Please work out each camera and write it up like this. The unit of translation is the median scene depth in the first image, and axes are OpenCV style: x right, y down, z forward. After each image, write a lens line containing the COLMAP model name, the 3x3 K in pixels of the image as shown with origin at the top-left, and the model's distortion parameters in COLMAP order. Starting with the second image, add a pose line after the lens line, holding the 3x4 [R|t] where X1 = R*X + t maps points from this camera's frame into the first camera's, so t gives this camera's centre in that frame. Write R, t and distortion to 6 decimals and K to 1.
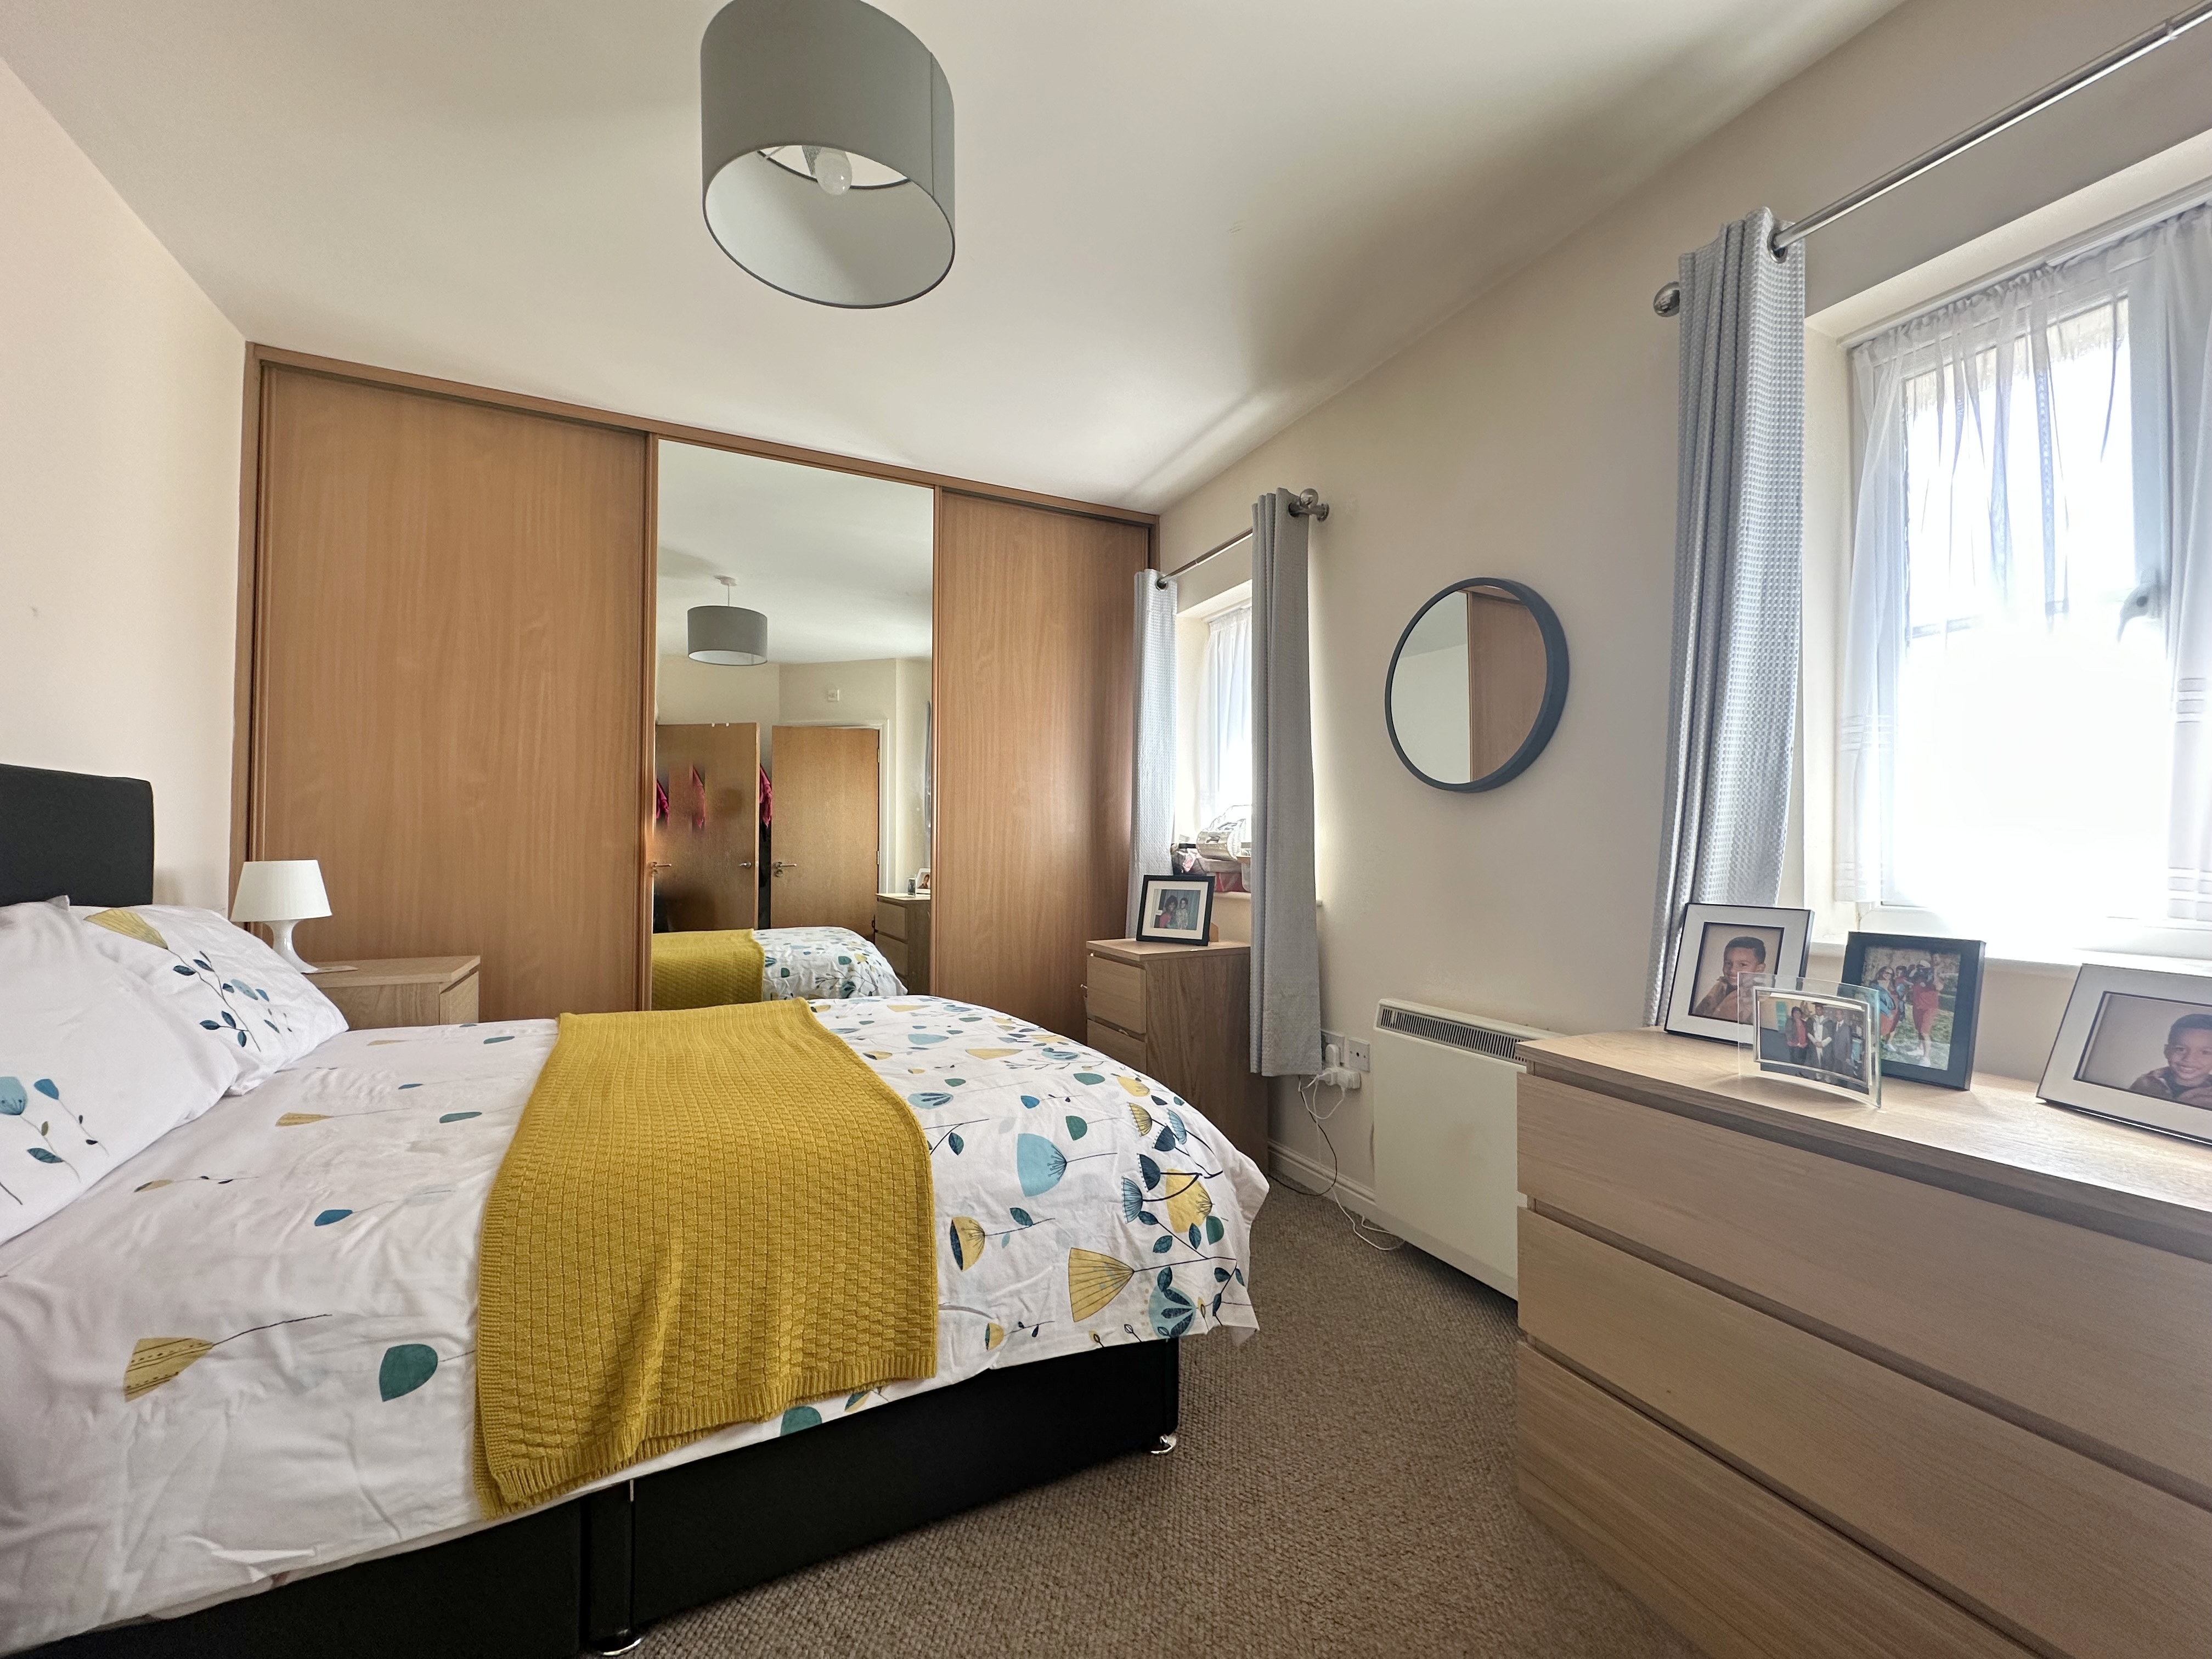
lens RADIAL K [[883.4, 0, 1106.0], [0, 883.4, 829.5], [0, 0, 1]] dist [-0.001825, 0.000640]
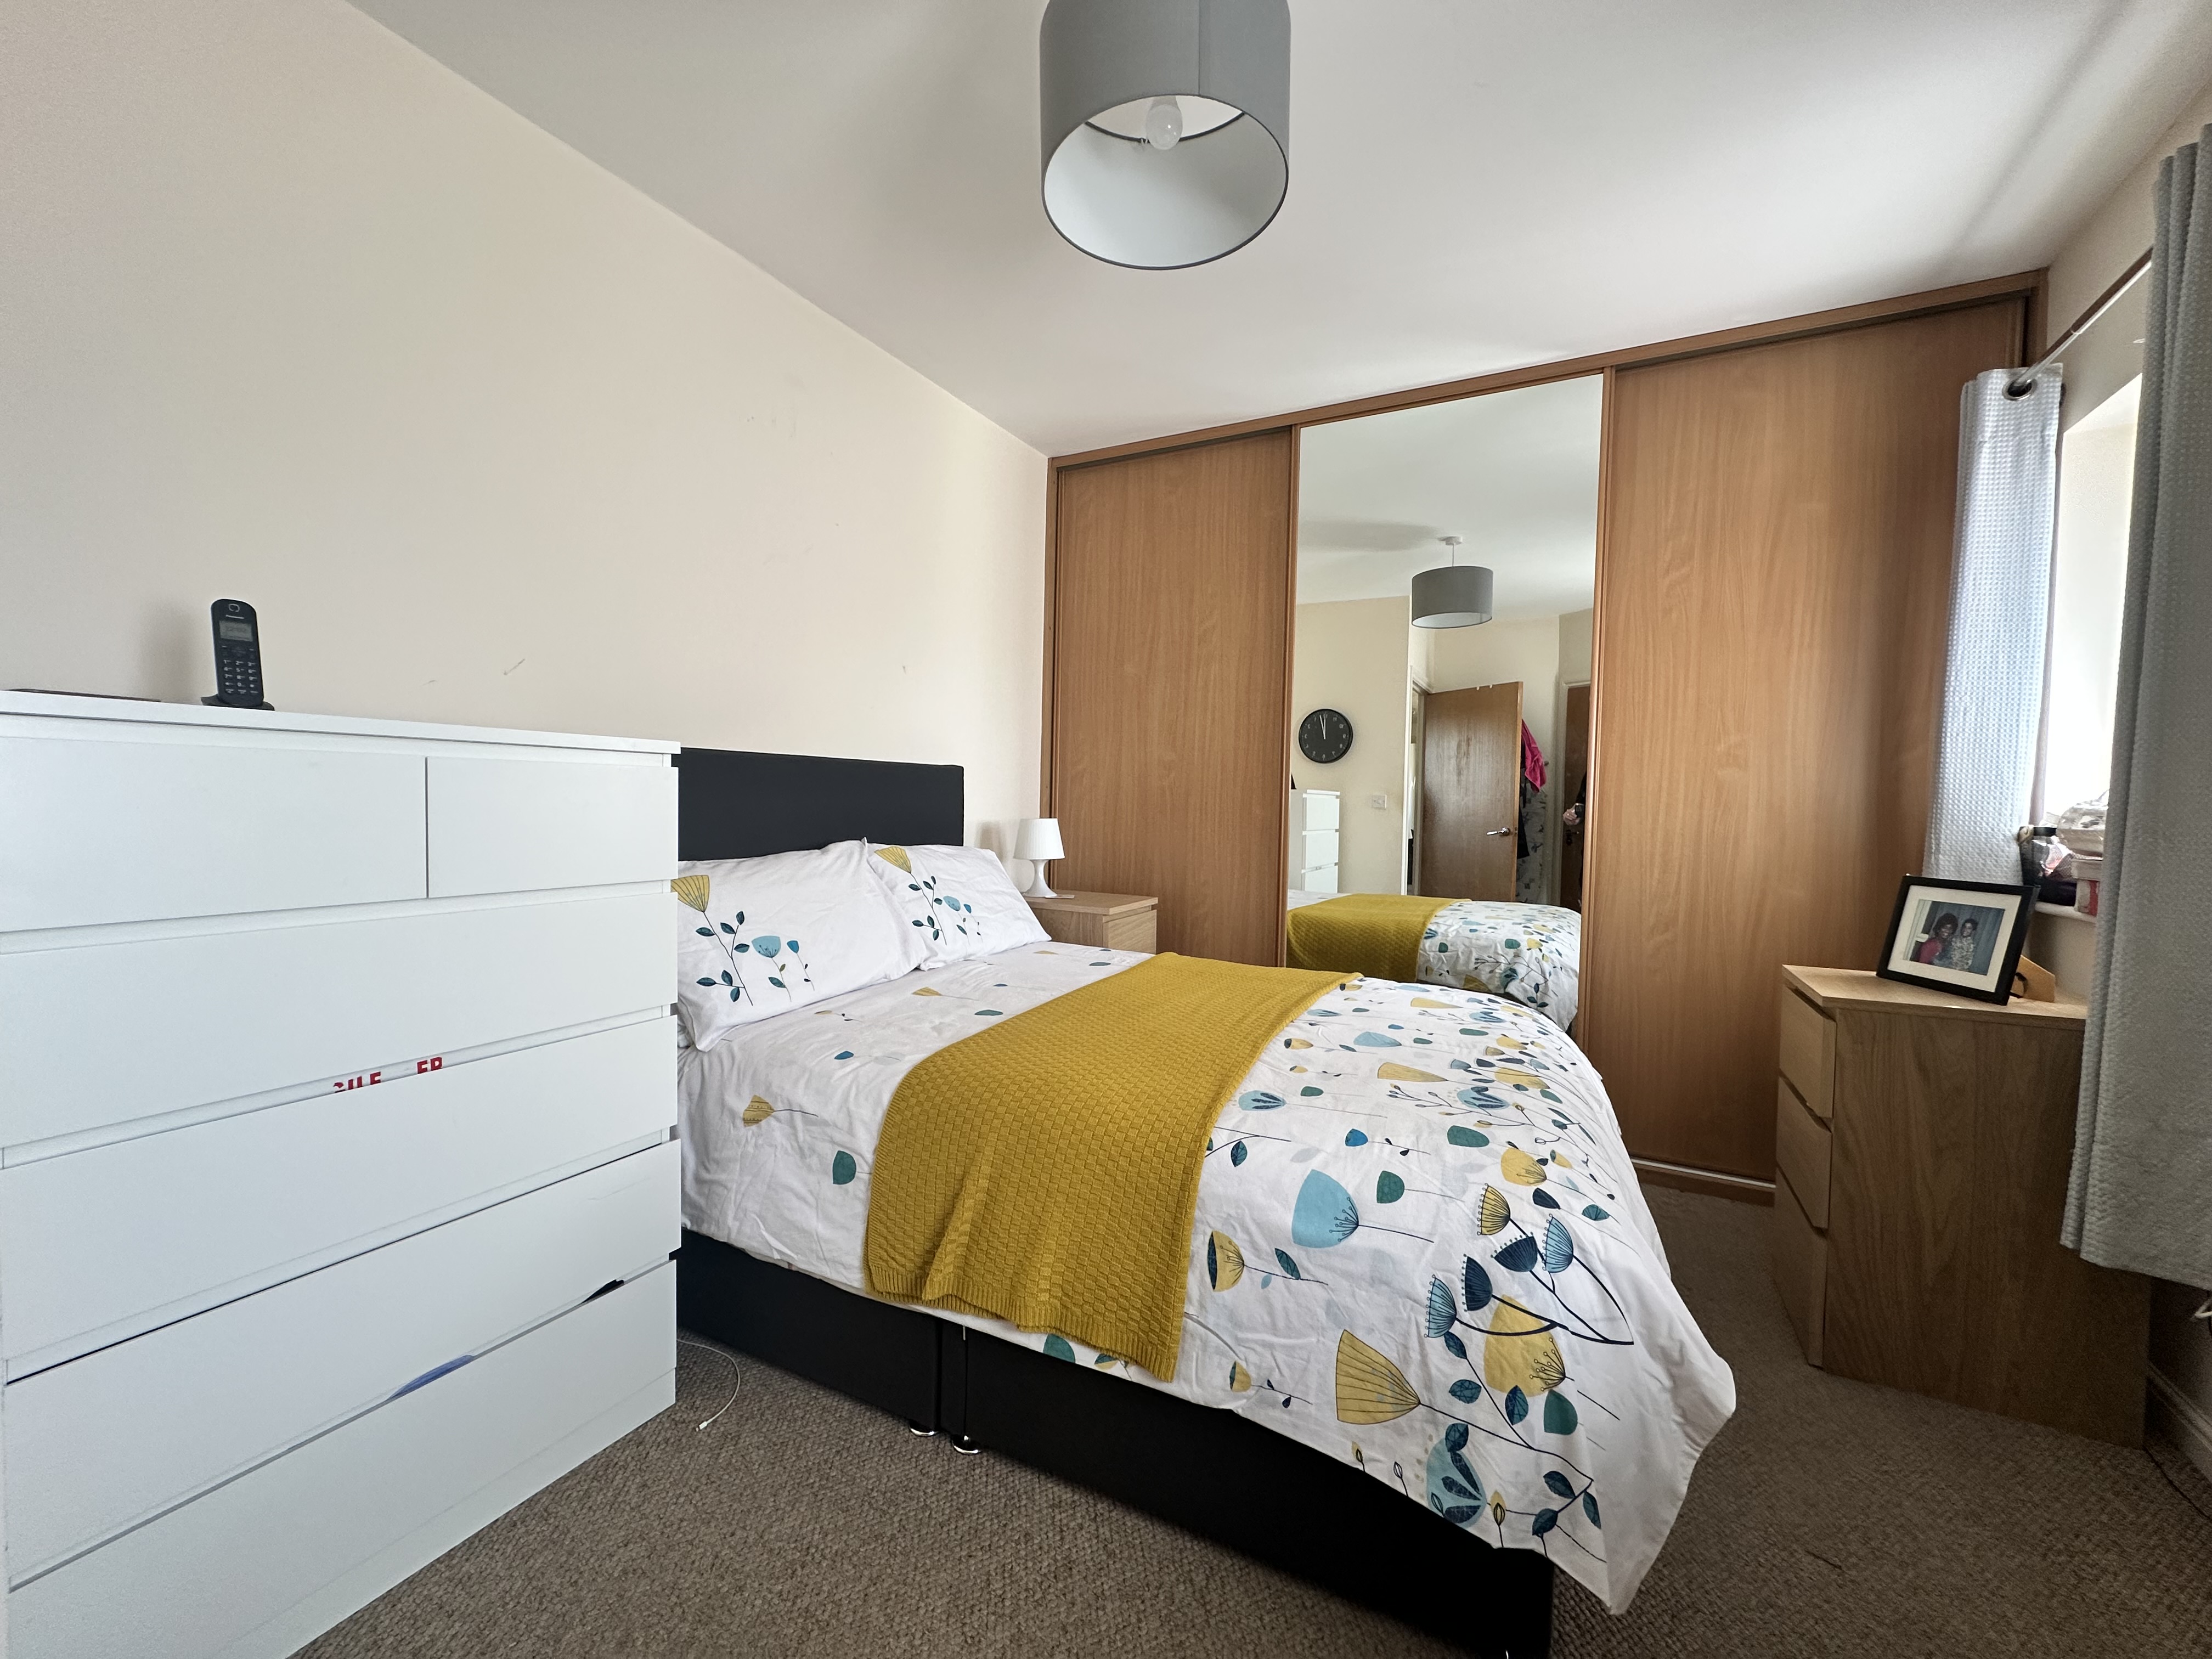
lens RADIAL K [[883.4, 0, 1106.0], [0, 883.4, 829.5], [0, 0, 1]] dist [-0.001825, 0.000640]
pose [[0.587948, 0.036929, -0.808055, 0.455349], [-0.002660, 0.999040, 0.043722, -0.015656], [0.808895, -0.023557, 0.587482, 0.353861]]
